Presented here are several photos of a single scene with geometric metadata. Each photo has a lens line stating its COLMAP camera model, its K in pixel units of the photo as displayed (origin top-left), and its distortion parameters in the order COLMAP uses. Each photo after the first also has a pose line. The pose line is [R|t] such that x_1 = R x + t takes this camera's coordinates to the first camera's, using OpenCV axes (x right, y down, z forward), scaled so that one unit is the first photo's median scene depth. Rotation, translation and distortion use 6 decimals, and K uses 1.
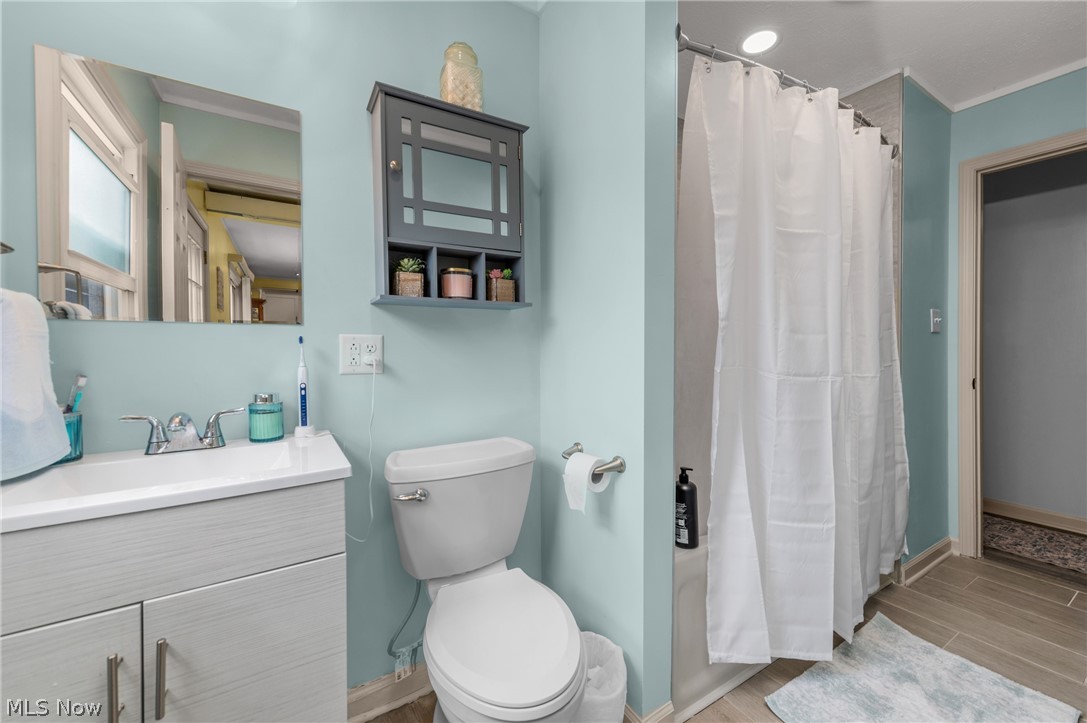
lens RADIAL K [[431.1, 0, 549.2], [0, 431.1, 352.8], [0, 0, 1]] dist [0.012373, -0.001372]
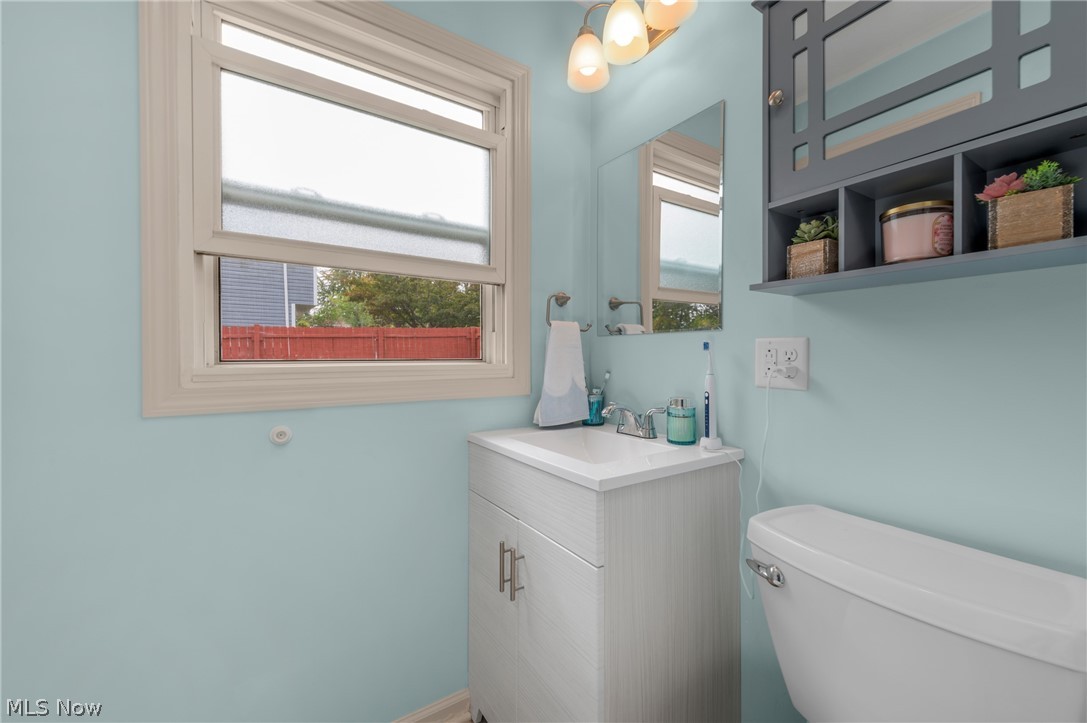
lens RADIAL K [[431.1, 0, 548.8], [0, 431.1, 359.2], [0, 0, 1]] dist [0.012373, -0.001372]
pose [[0.043952, 0.021756, -0.998797, 0.333077], [-0.003586, 0.999760, 0.021619, -0.018809], [0.999027, 0.002631, 0.044020, 0.578175]]
